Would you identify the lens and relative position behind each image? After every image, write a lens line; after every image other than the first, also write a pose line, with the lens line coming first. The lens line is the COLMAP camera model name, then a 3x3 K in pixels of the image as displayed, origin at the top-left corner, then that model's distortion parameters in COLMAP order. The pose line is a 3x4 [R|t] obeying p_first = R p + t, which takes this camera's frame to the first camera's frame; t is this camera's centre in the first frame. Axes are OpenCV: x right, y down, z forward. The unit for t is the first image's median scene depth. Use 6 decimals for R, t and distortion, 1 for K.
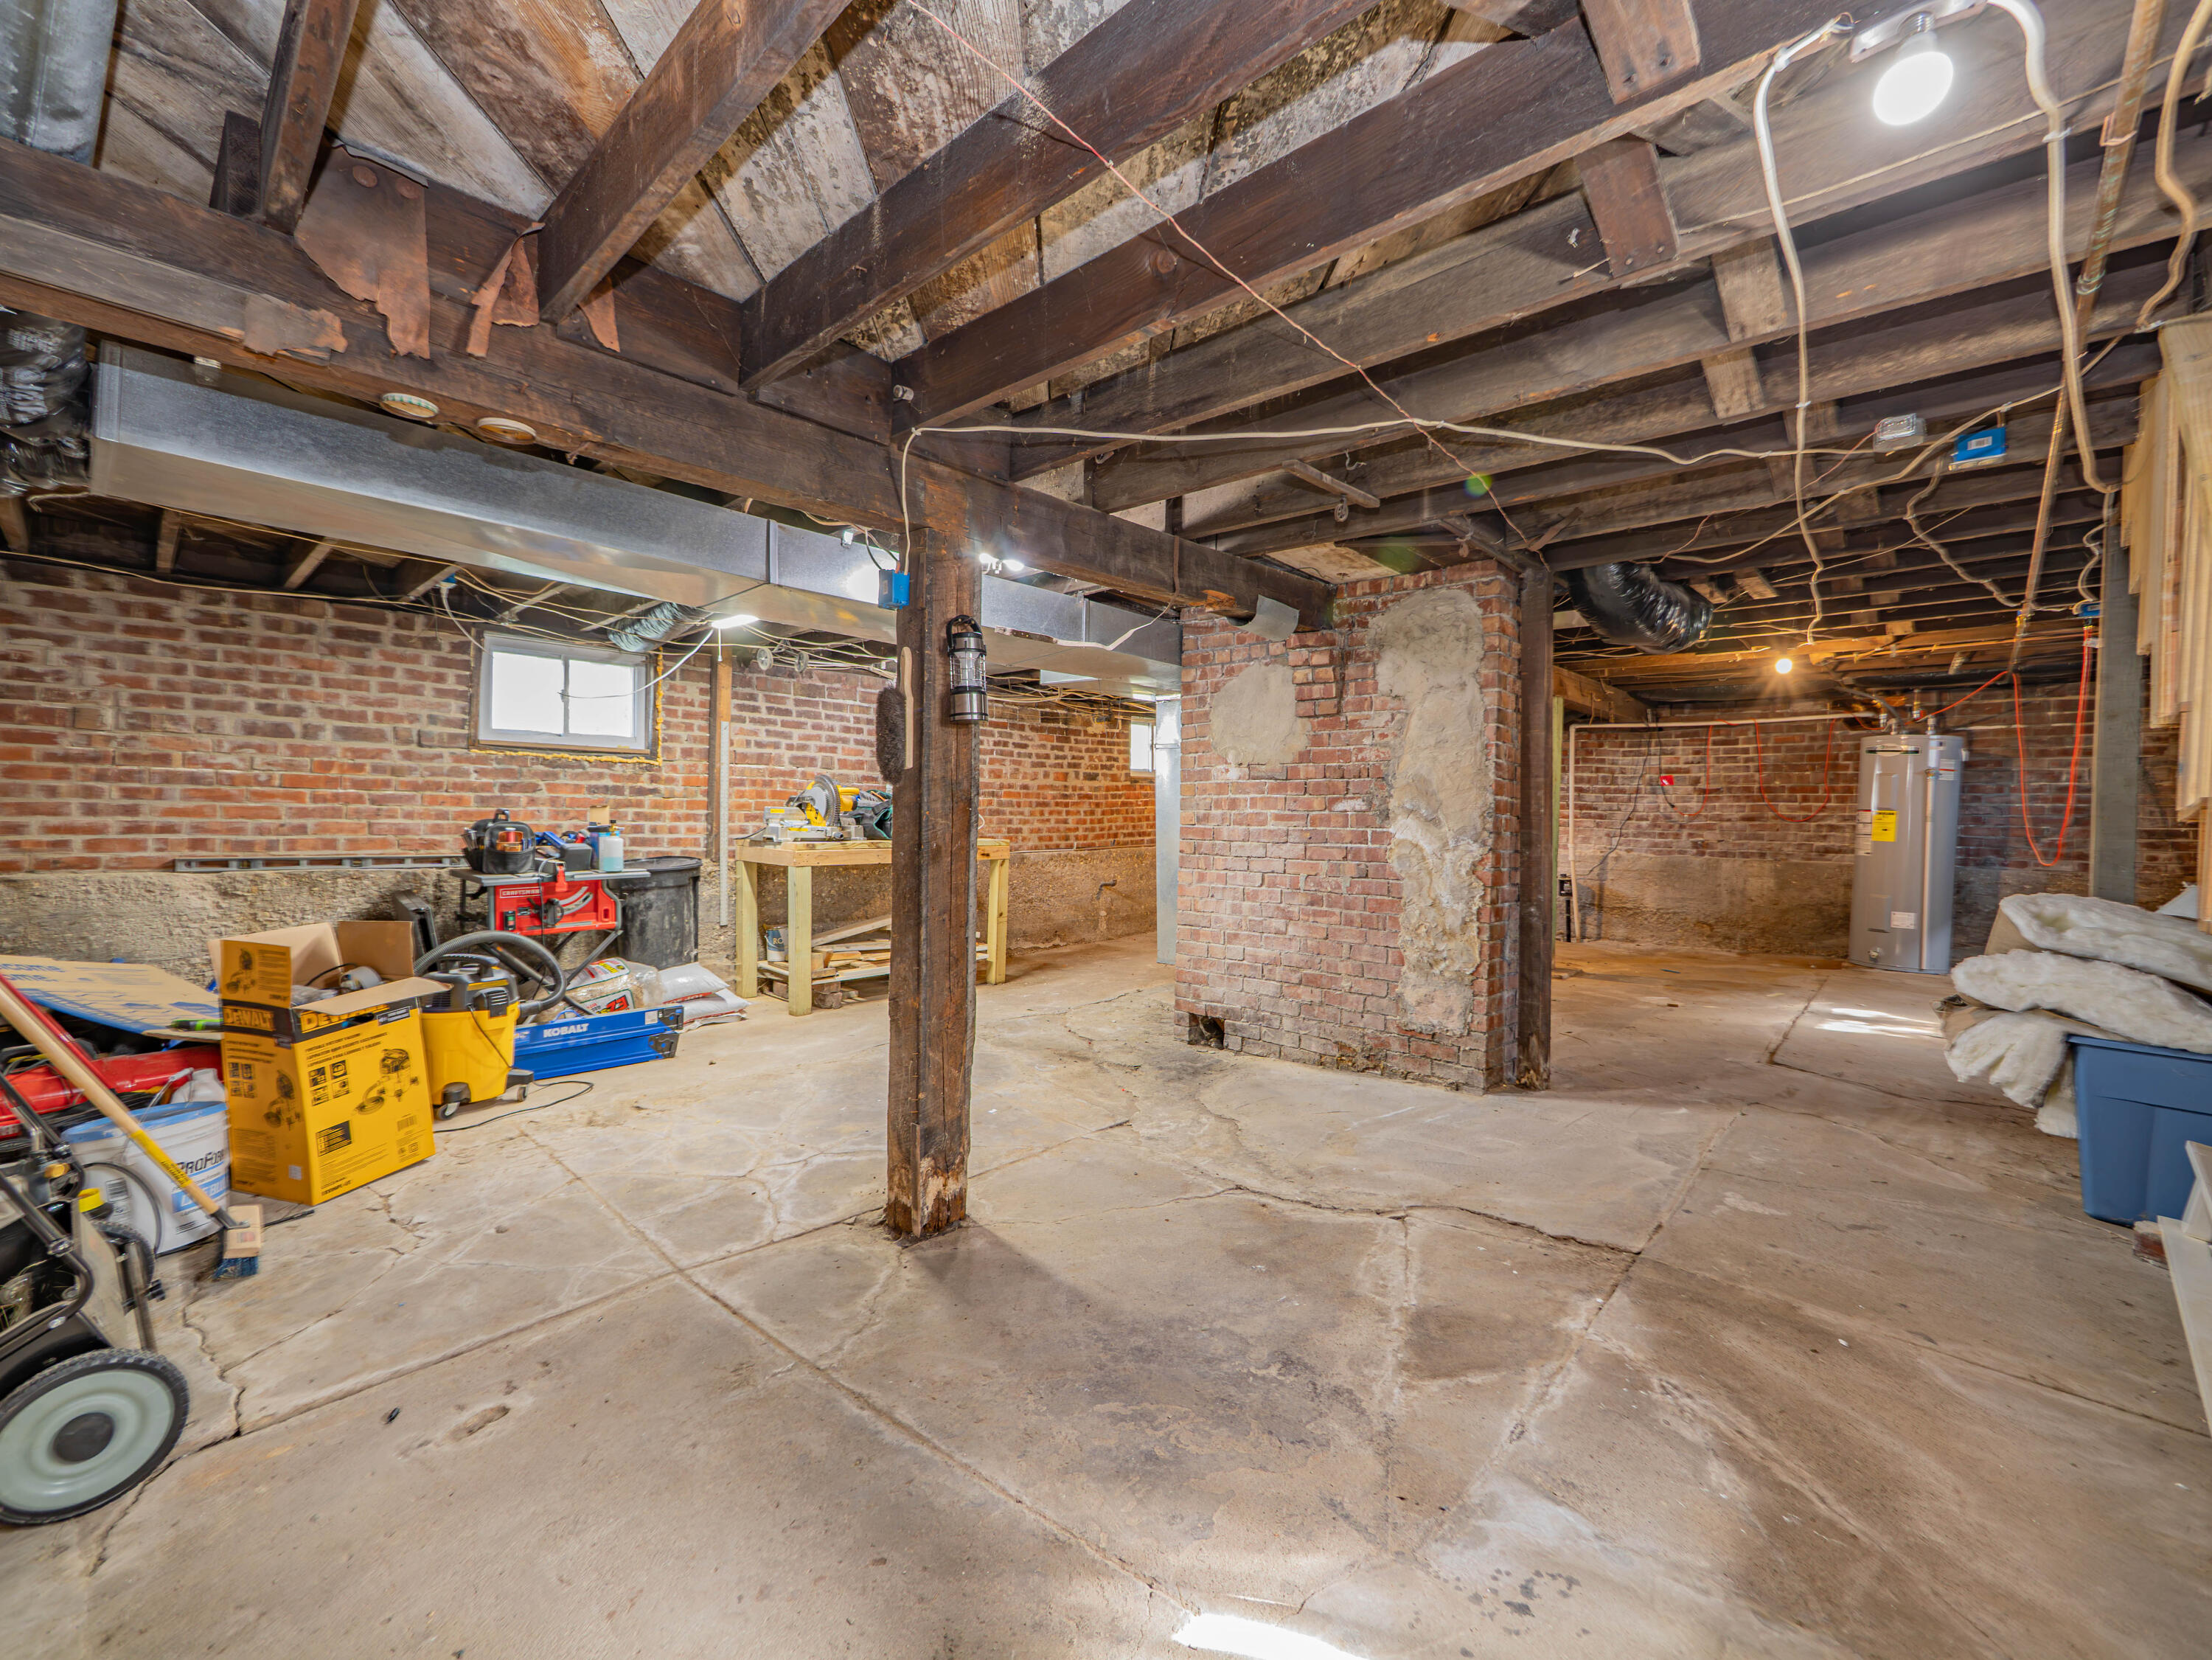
lens RADIAL K [[942.8, 0, 1105.1], [0, 942.8, 817.7], [0, 0, 1]] dist [-0.008551, -0.000225]
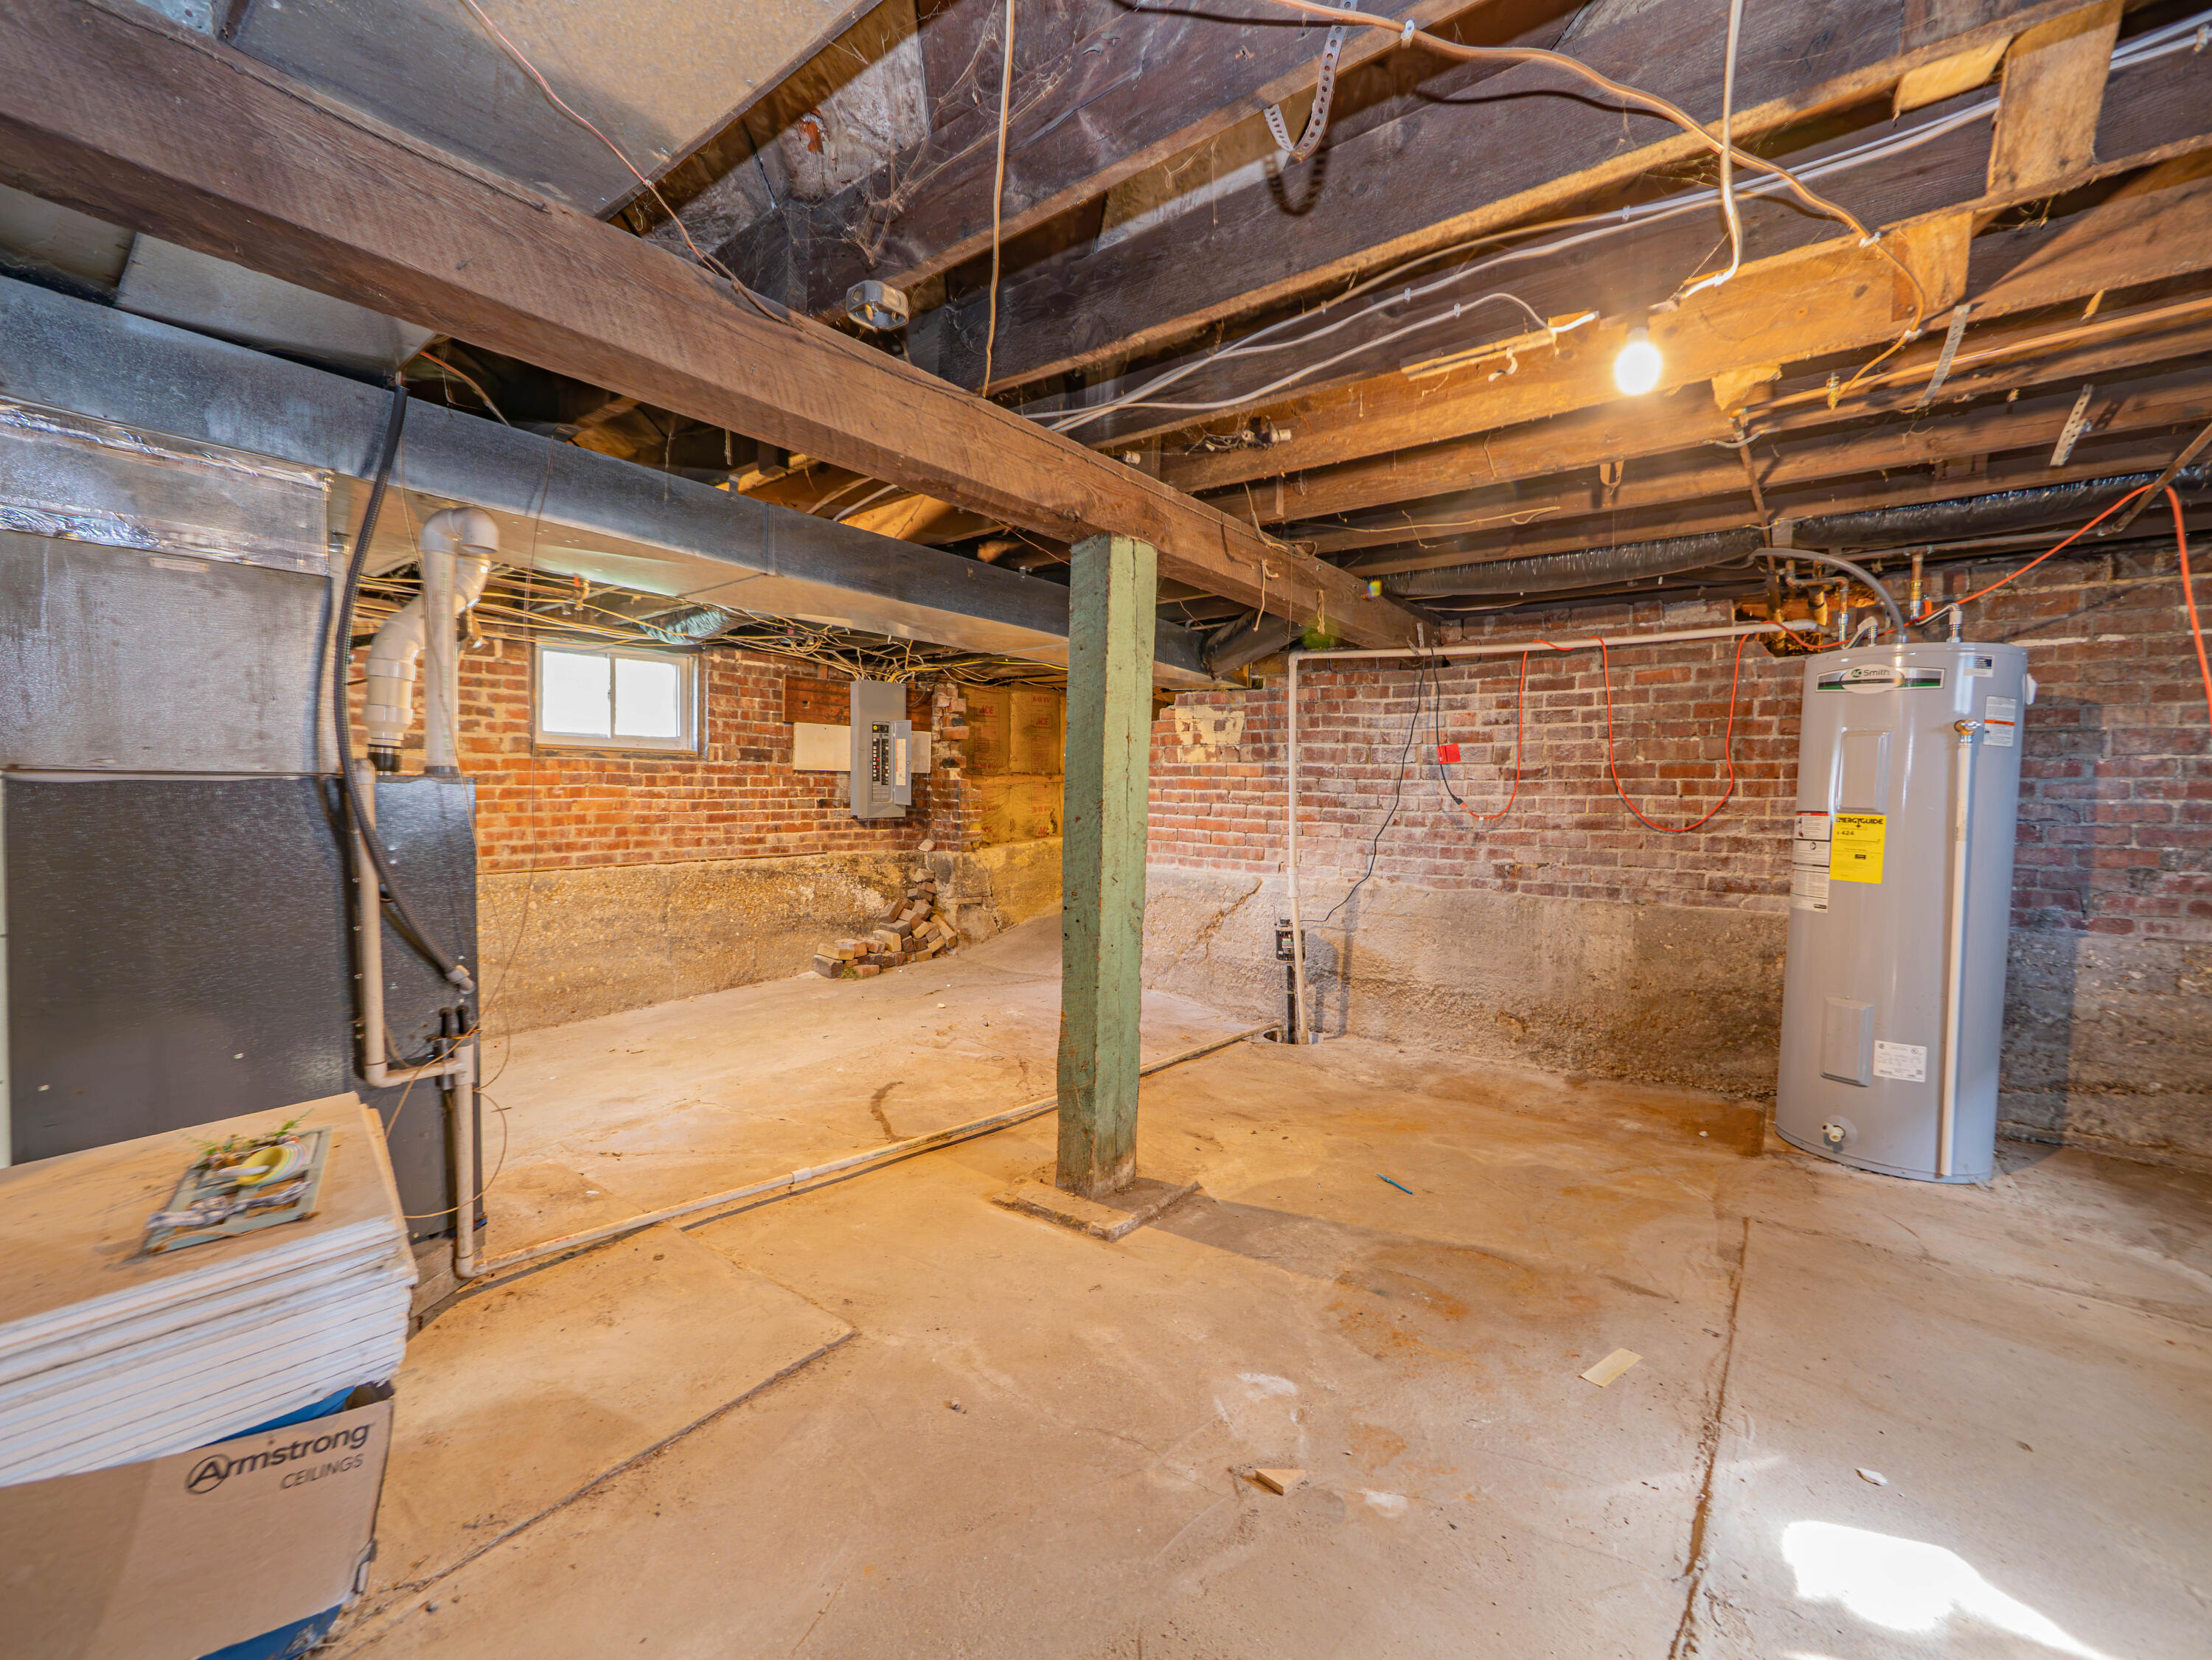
lens RADIAL K [[942.6, 0, 1105.1], [0, 942.6, 817.7], [0, 0, 1]] dist [-0.008551, -0.000225]
pose [[0.995749, 0.001192, 0.092101, 0.351317], [-0.002134, 0.999946, 0.010131, -0.007794], [-0.092084, -0.010285, 0.995698, 0.478089]]
